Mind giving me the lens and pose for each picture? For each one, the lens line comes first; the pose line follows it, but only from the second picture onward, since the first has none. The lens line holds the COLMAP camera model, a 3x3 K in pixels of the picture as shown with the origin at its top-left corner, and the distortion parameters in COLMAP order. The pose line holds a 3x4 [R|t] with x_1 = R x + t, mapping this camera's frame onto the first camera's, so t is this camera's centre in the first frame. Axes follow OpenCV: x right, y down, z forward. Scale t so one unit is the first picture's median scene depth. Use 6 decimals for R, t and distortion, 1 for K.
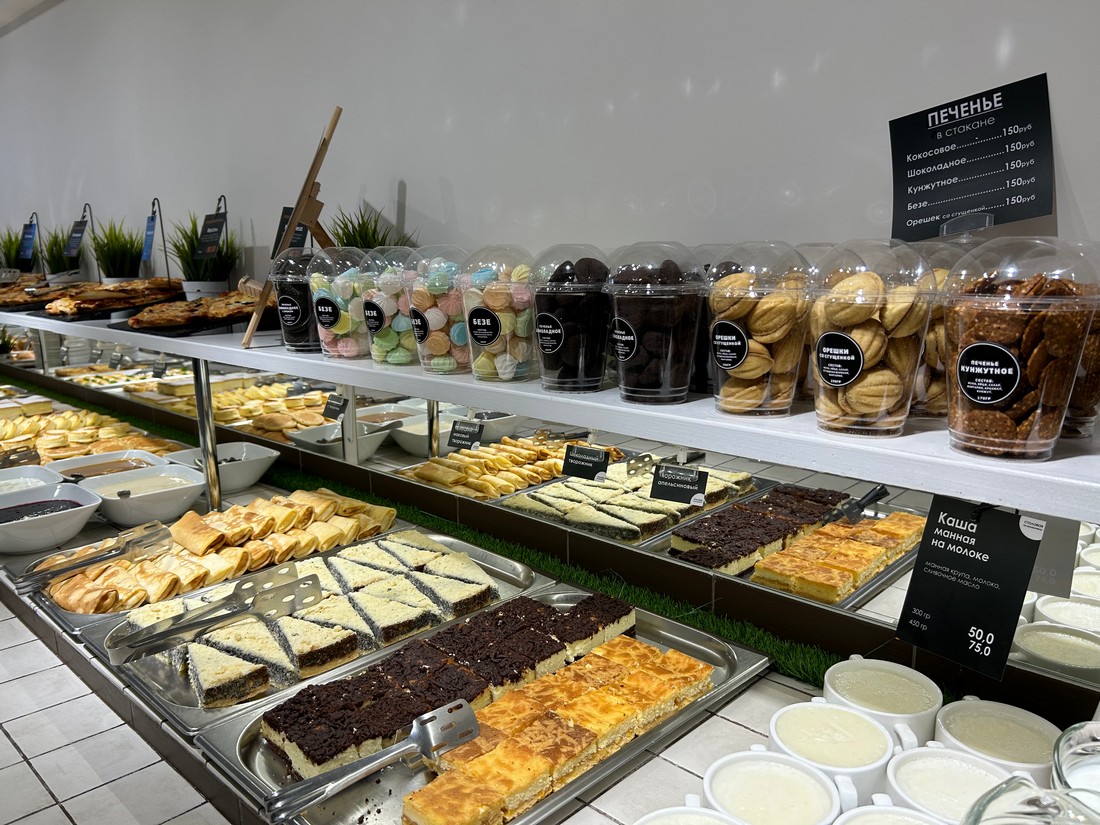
lens RADIAL K [[836.1, 0, 550.0], [0, 836.1, 412.5], [0, 0, 1]] dist [0.066008, -0.076929]
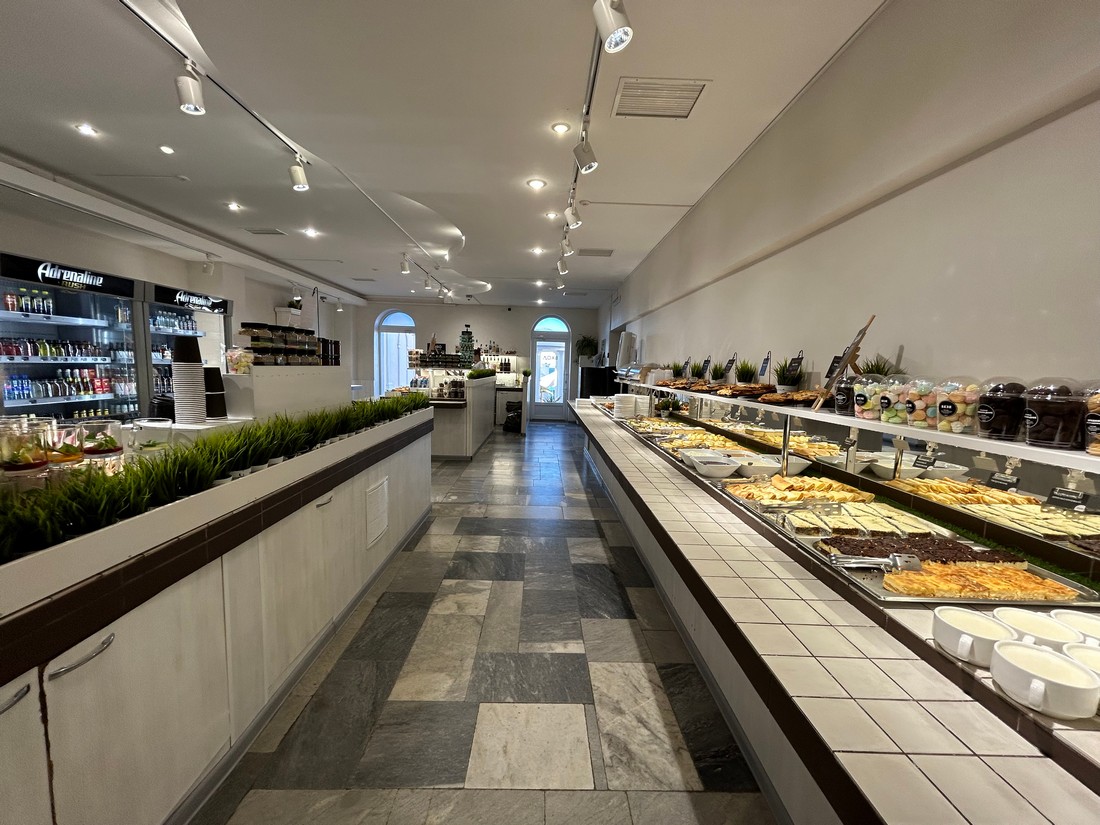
lens RADIAL K [[441.8, 0, 550.0], [0, 441.8, 412.5], [0, 0, 1]] dist [0.004007, 0.000468]
pose [[0.700858, 0.101831, -0.705995, 0.016032], [-0.170981, 0.984885, -0.027680, 0.109680], [0.692505, 0.140111, 0.707676, -0.544928]]
